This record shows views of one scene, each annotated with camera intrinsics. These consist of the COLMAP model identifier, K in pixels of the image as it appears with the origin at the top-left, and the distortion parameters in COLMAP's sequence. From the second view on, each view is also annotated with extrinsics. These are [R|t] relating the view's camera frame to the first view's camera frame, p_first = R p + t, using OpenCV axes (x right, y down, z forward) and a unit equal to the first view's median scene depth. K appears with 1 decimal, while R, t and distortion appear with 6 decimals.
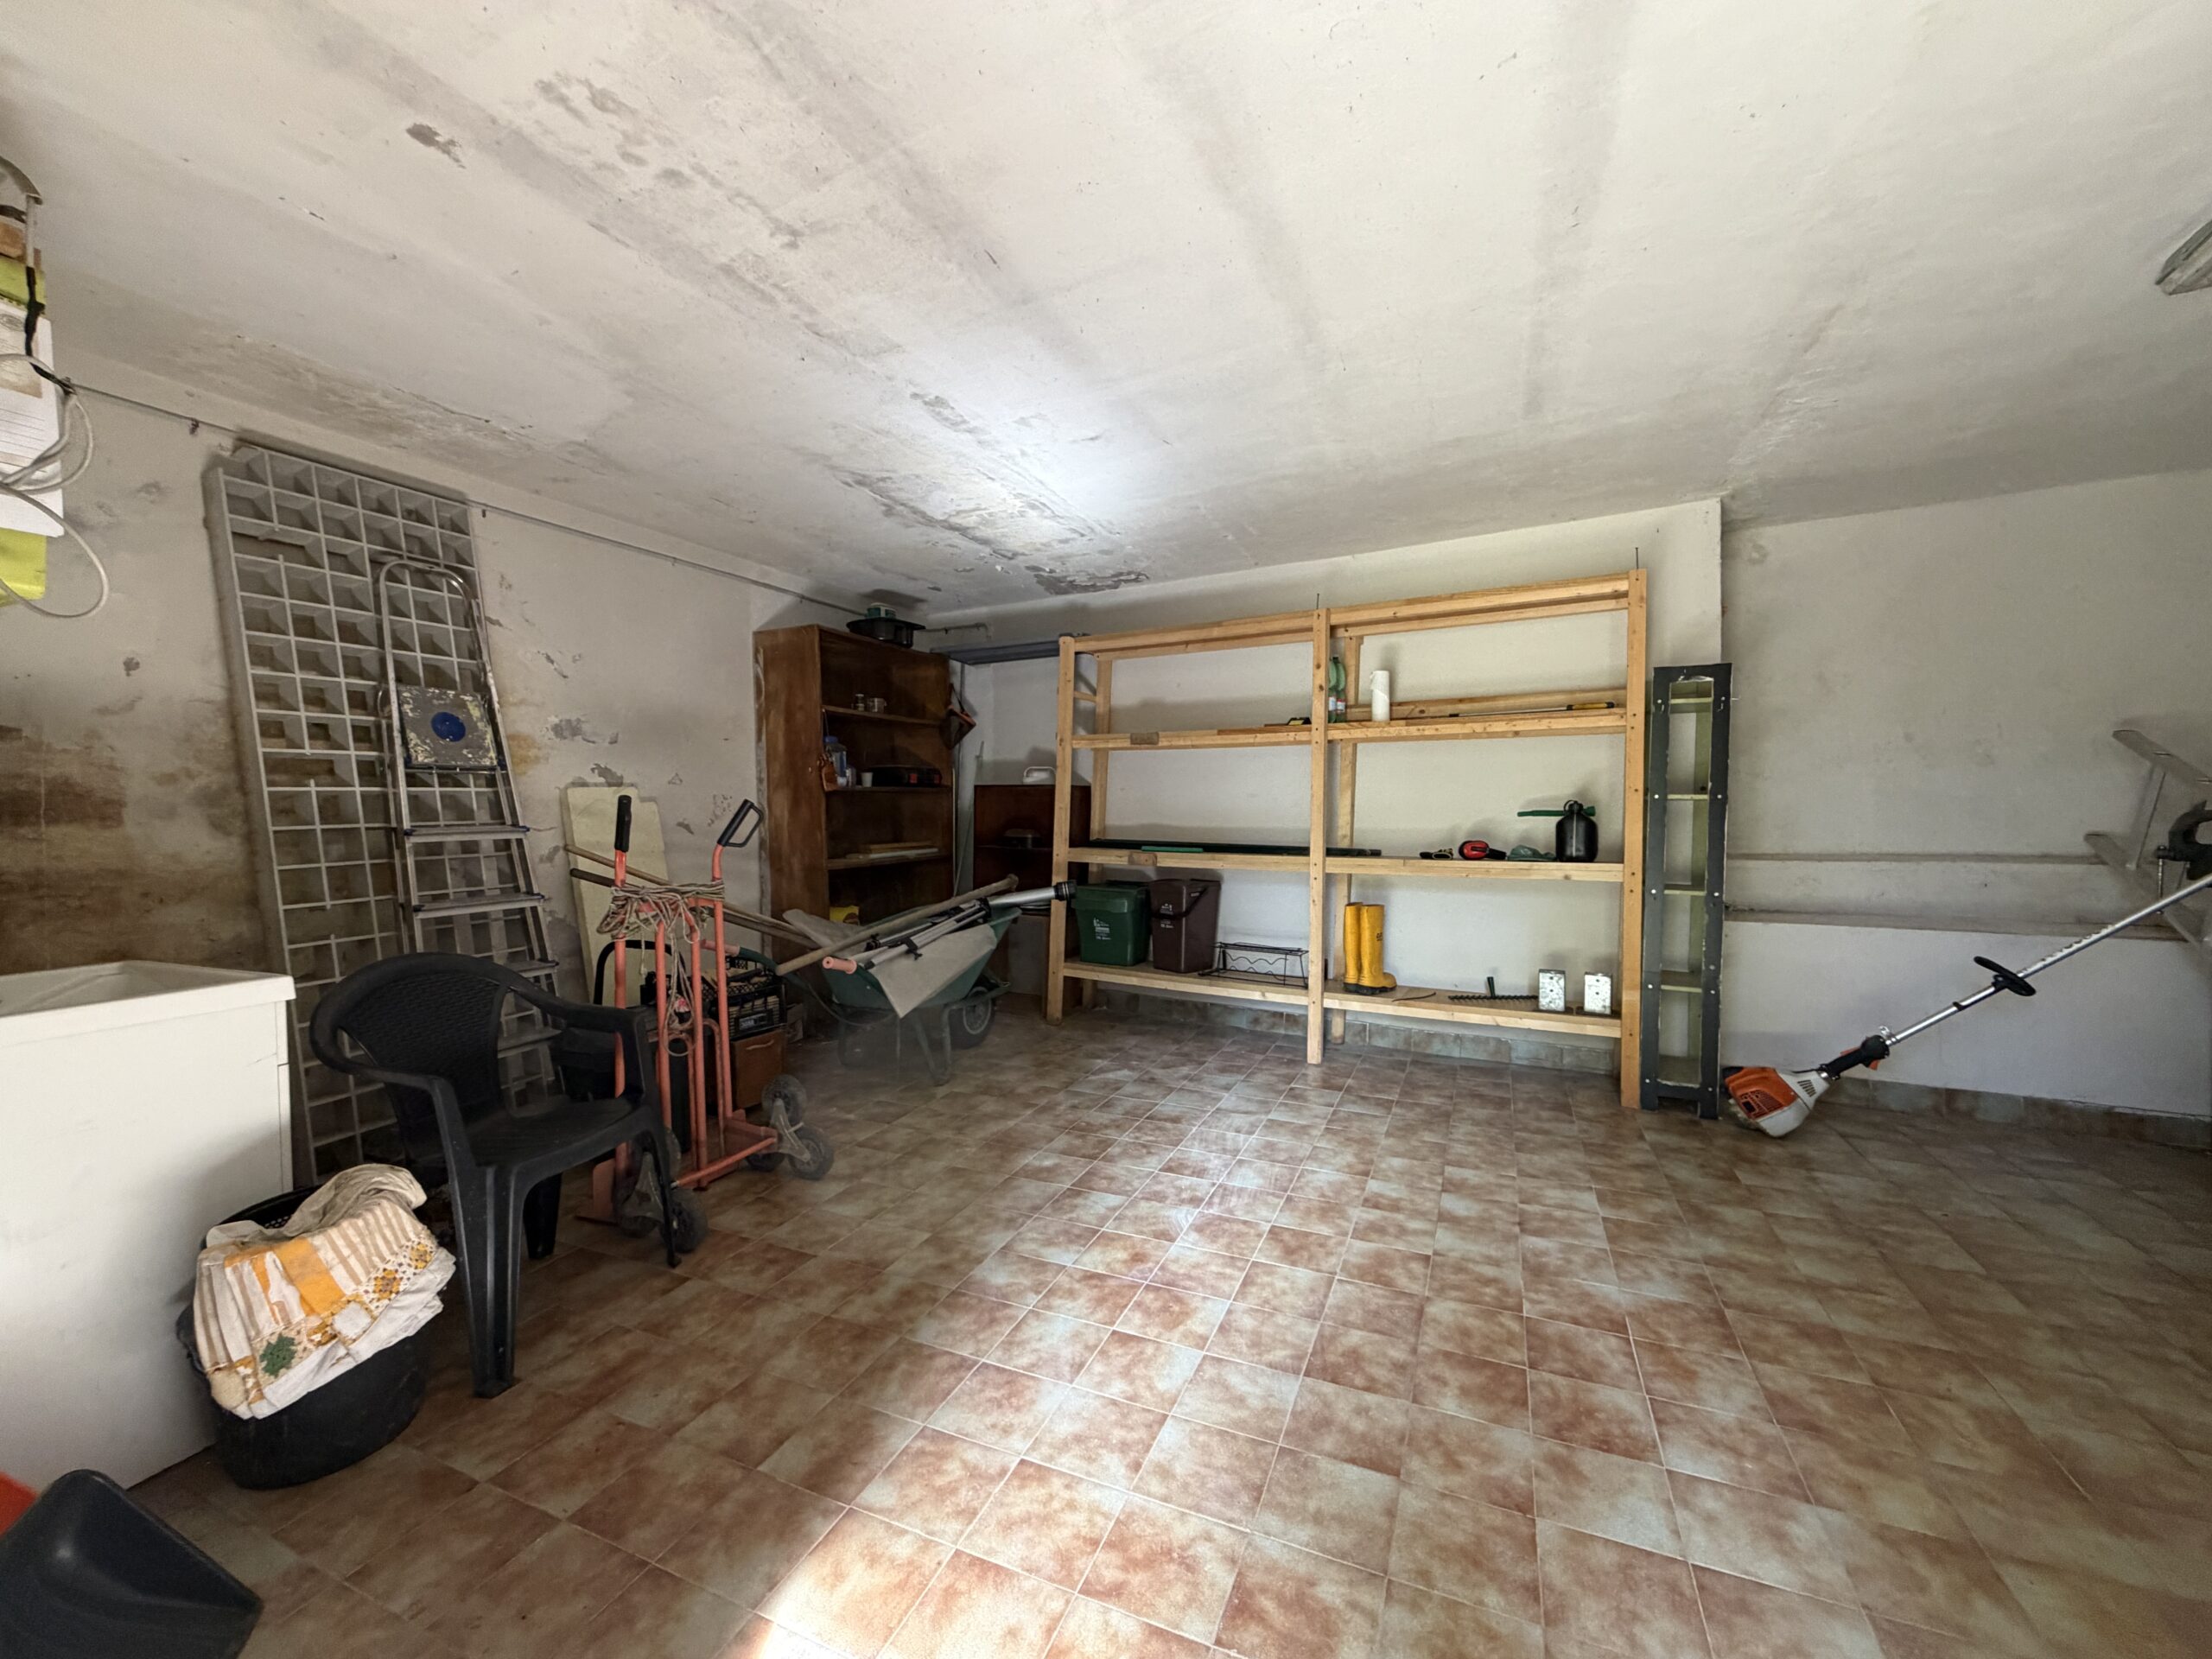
lens RADIAL K [[879.6, 0, 1108.3], [0, 879.6, 825.6], [0, 0, 1]] dist [0.000338, -0.000073]
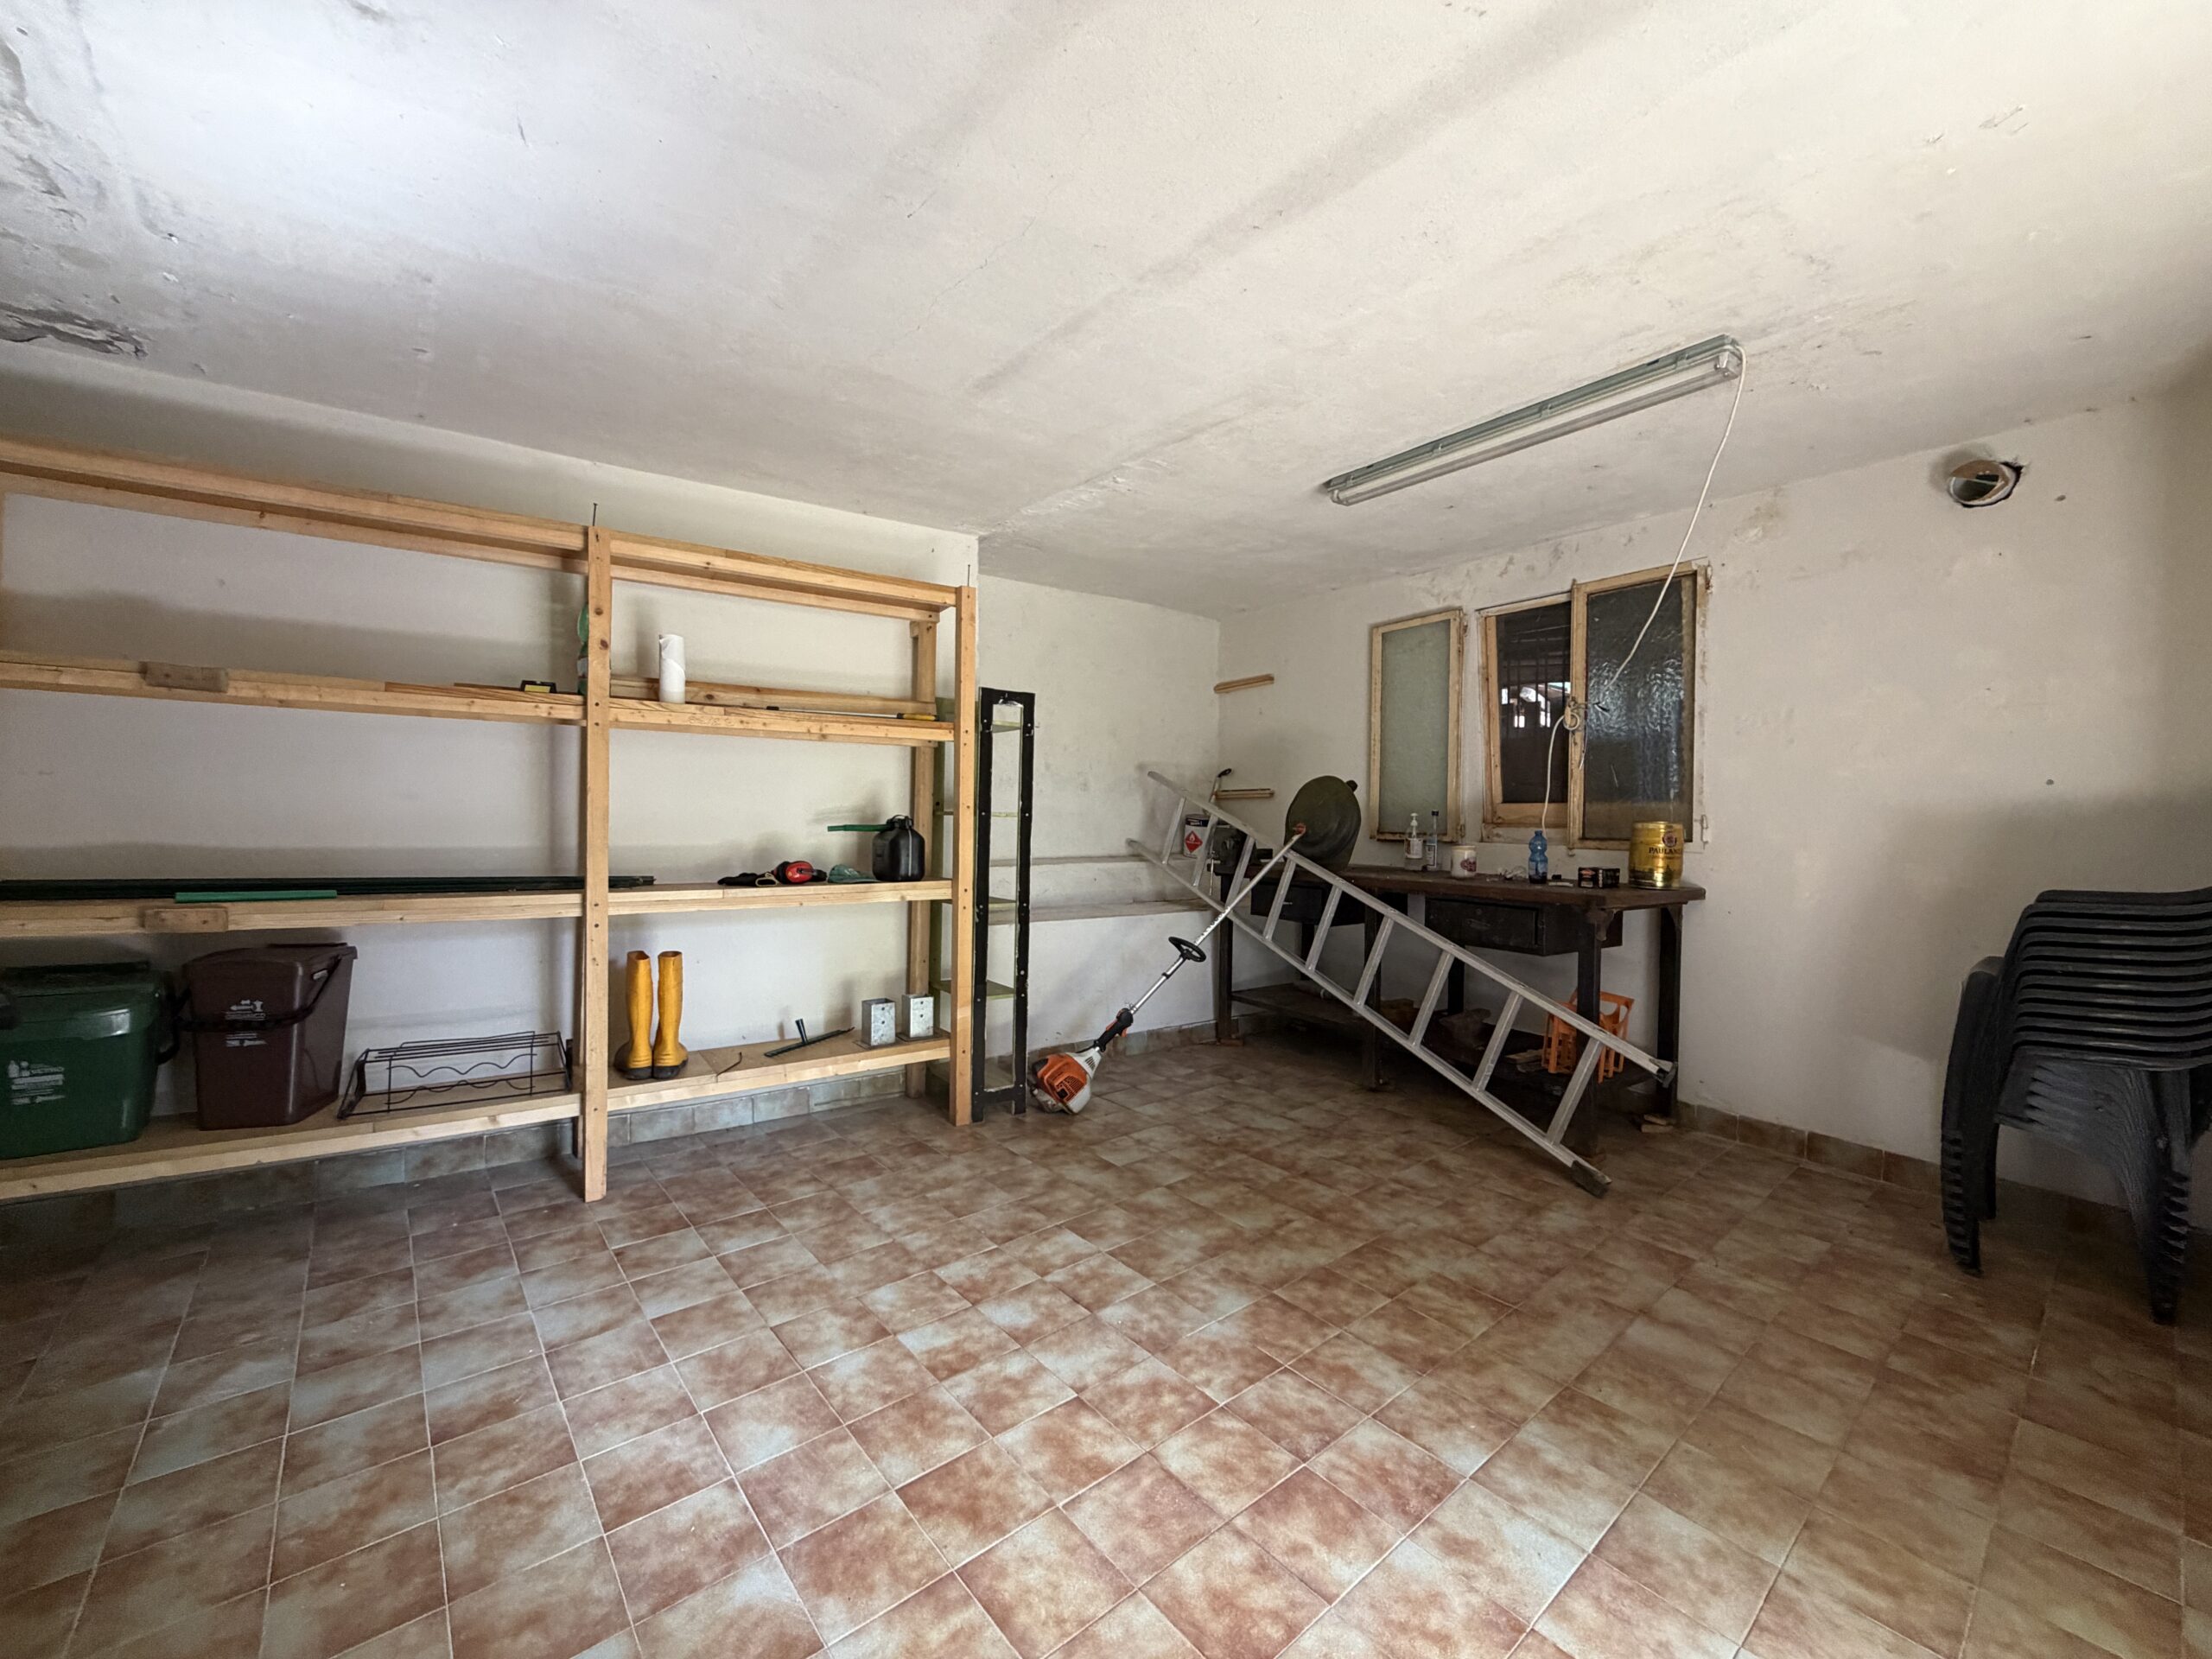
lens RADIAL K [[879.6, 0, 1103.7], [0, 879.6, 827.2], [0, 0, 1]] dist [0.000338, -0.000073]
pose [[0.450971, -0.005542, 0.892521, -0.245918], [-0.003584, 0.999961, 0.008020, -0.028488], [-0.892531, -0.006816, 0.450934, 0.449452]]
